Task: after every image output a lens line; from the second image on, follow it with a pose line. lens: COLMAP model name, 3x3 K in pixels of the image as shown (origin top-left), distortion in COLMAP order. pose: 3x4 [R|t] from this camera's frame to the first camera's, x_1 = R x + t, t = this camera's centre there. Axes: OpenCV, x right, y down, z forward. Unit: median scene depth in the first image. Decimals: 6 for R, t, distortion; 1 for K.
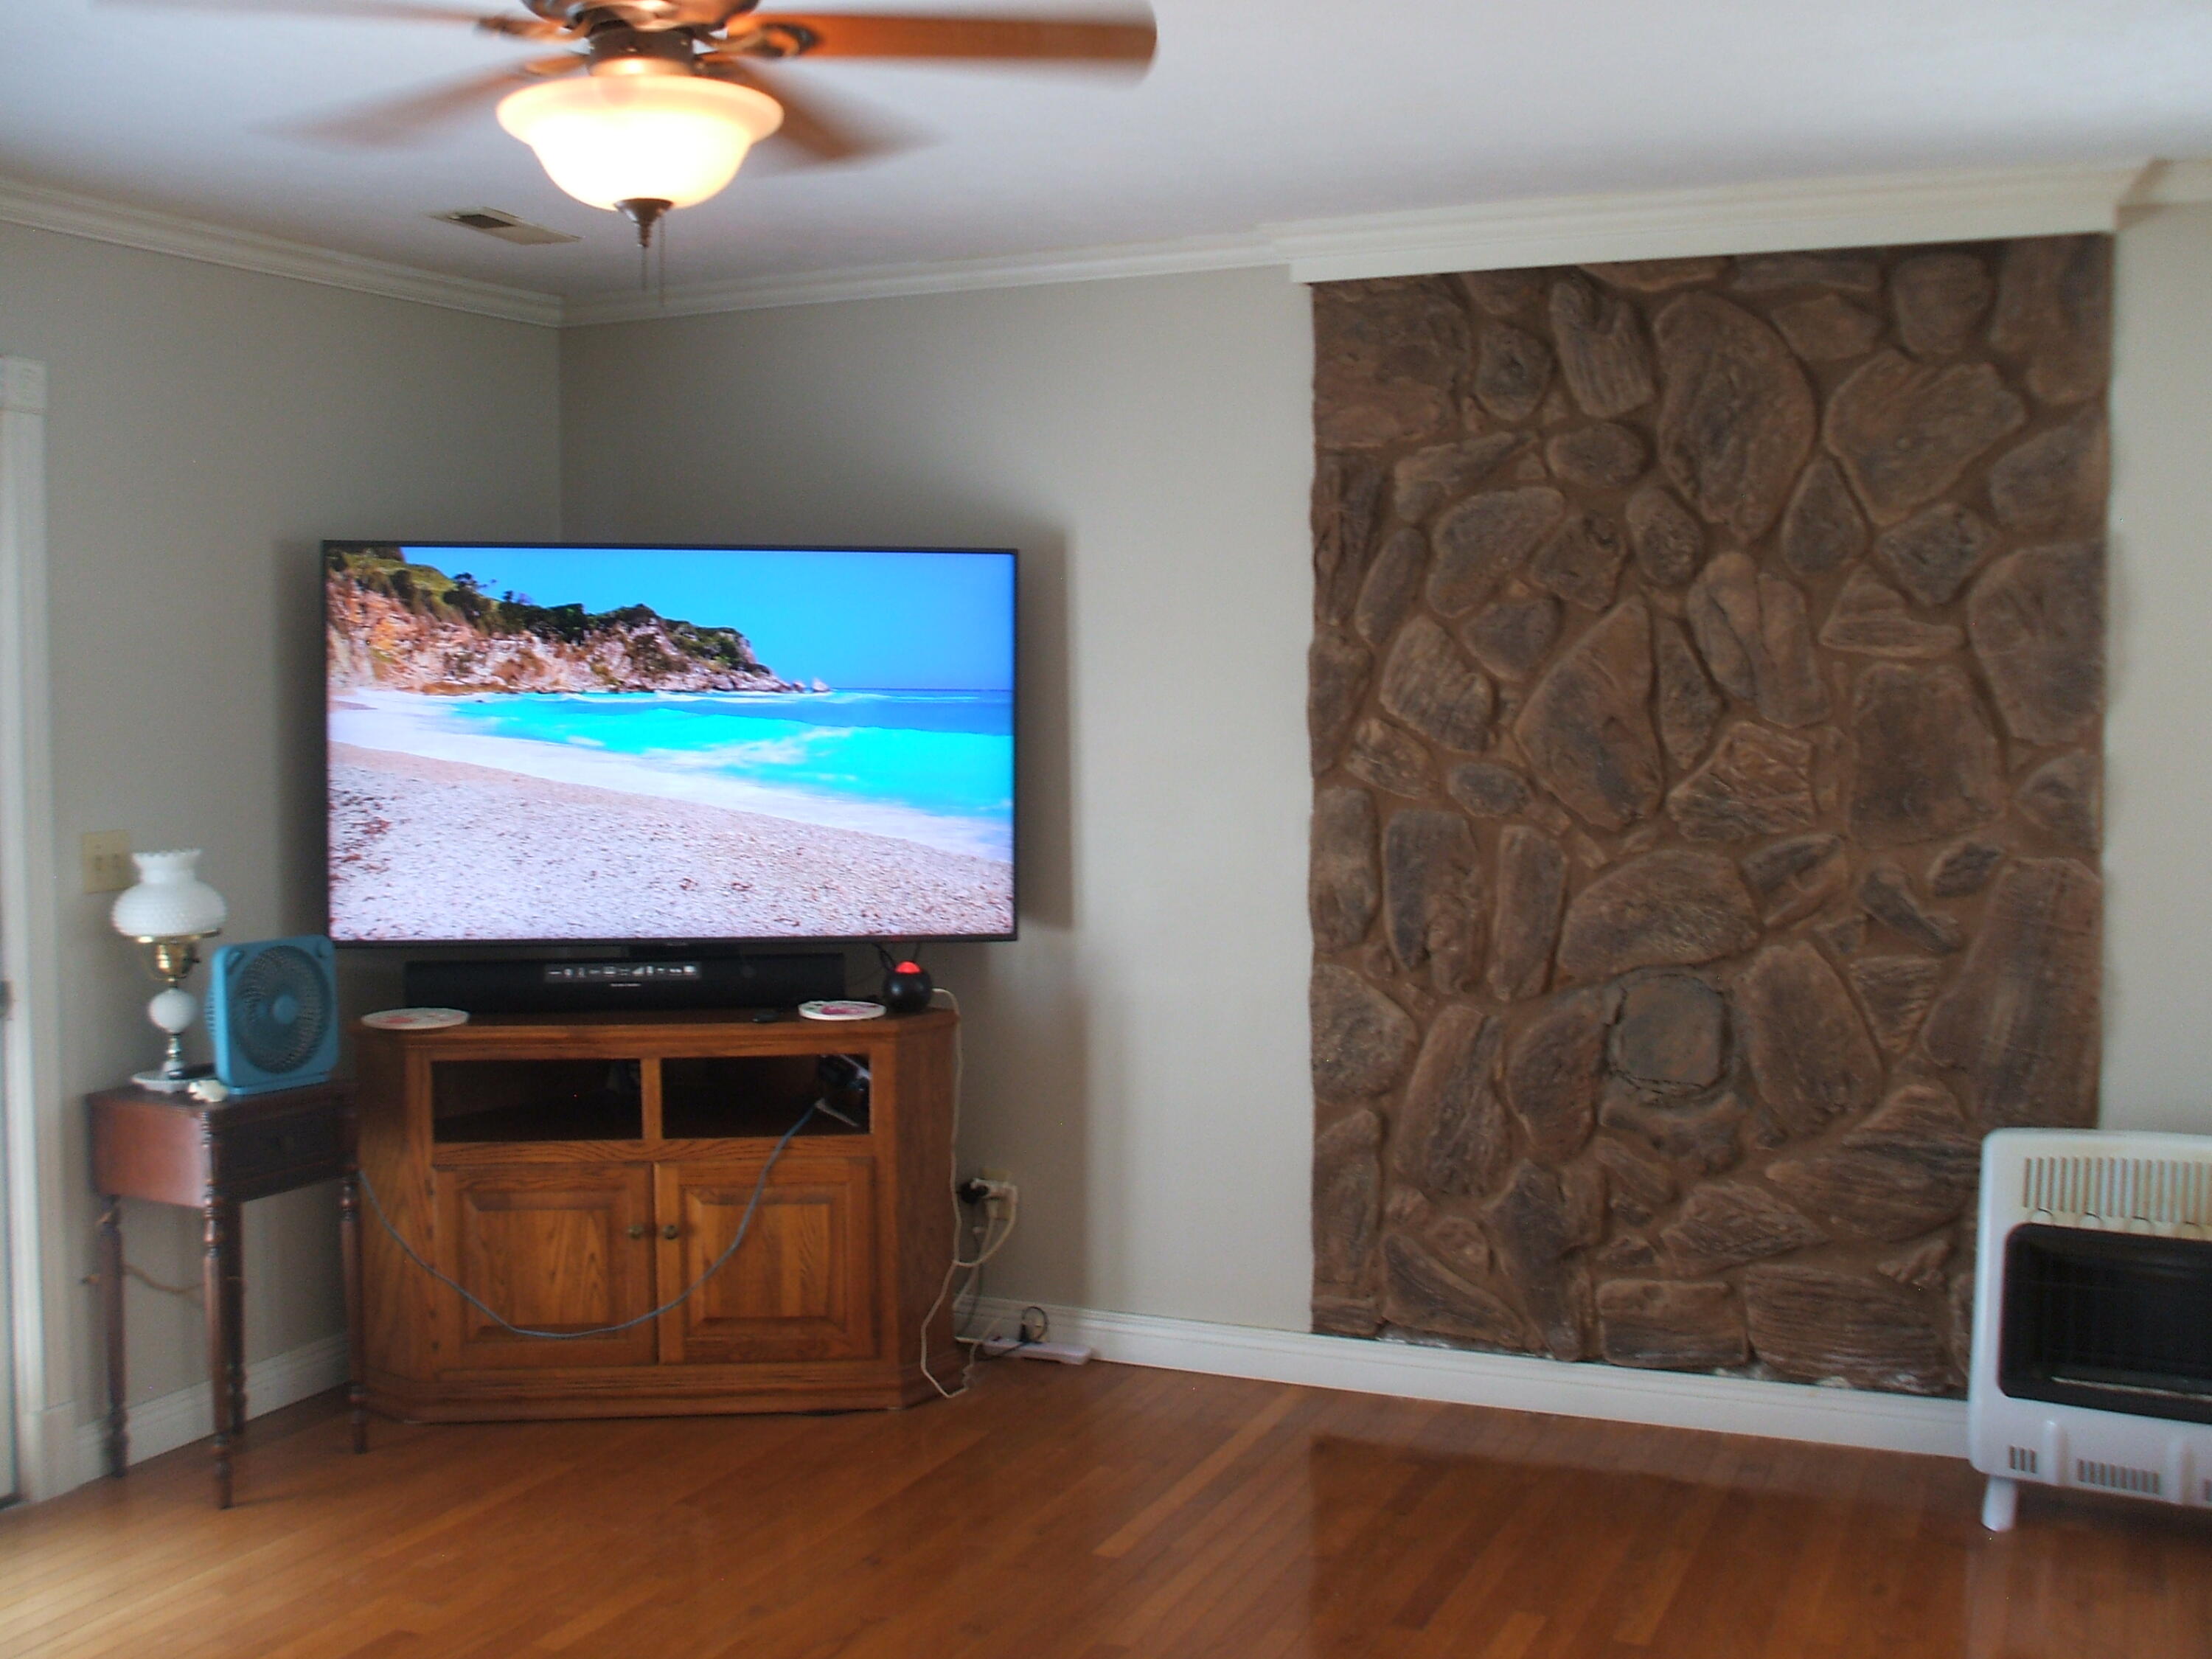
lens RADIAL K [[2358.3, 0, 1071.3], [0, 2358.3, 831.2], [0, 0, 1]] dist [-0.181097, 0.260423]
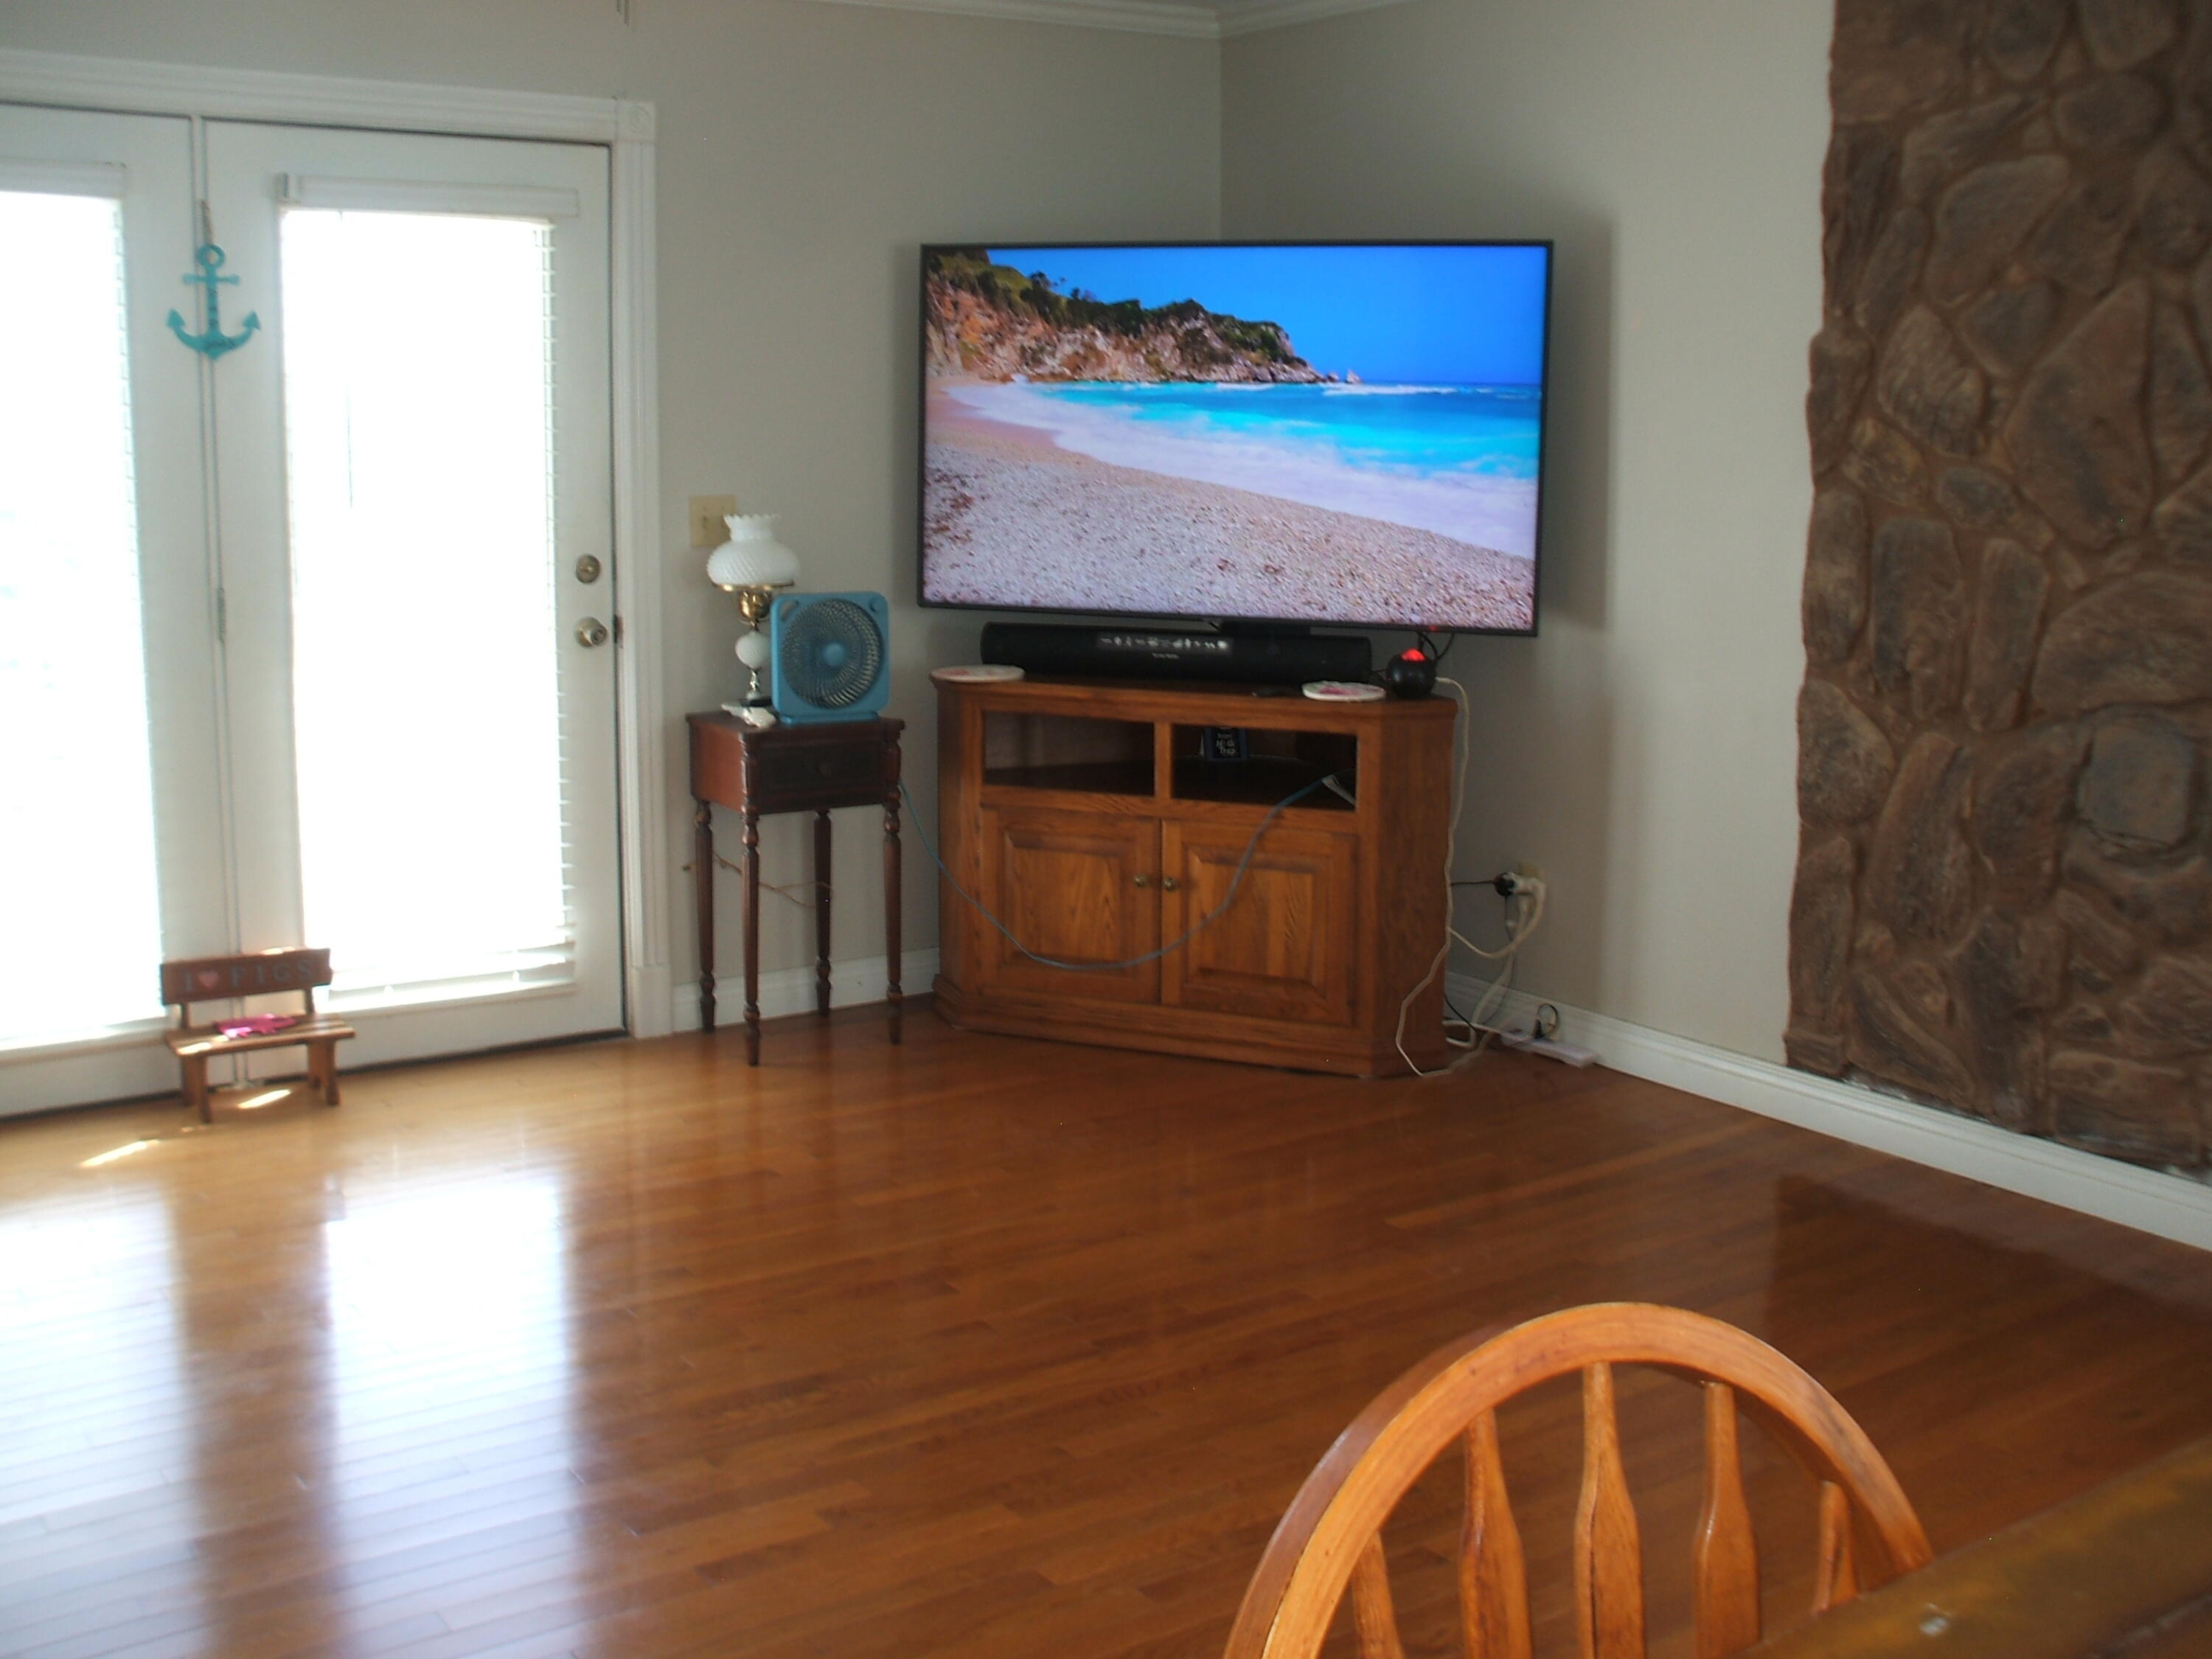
lens RADIAL K [[2358.3, 0, 1071.3], [0, 2358.3, 831.2], [0, 0, 1]] dist [-0.181097, 0.260423]
pose [[0.853531, 0.098034, -0.511737, 0.344585], [-0.037837, 0.991209, 0.126779, 0.010168], [0.519667, -0.088848, 0.849736, 0.048042]]
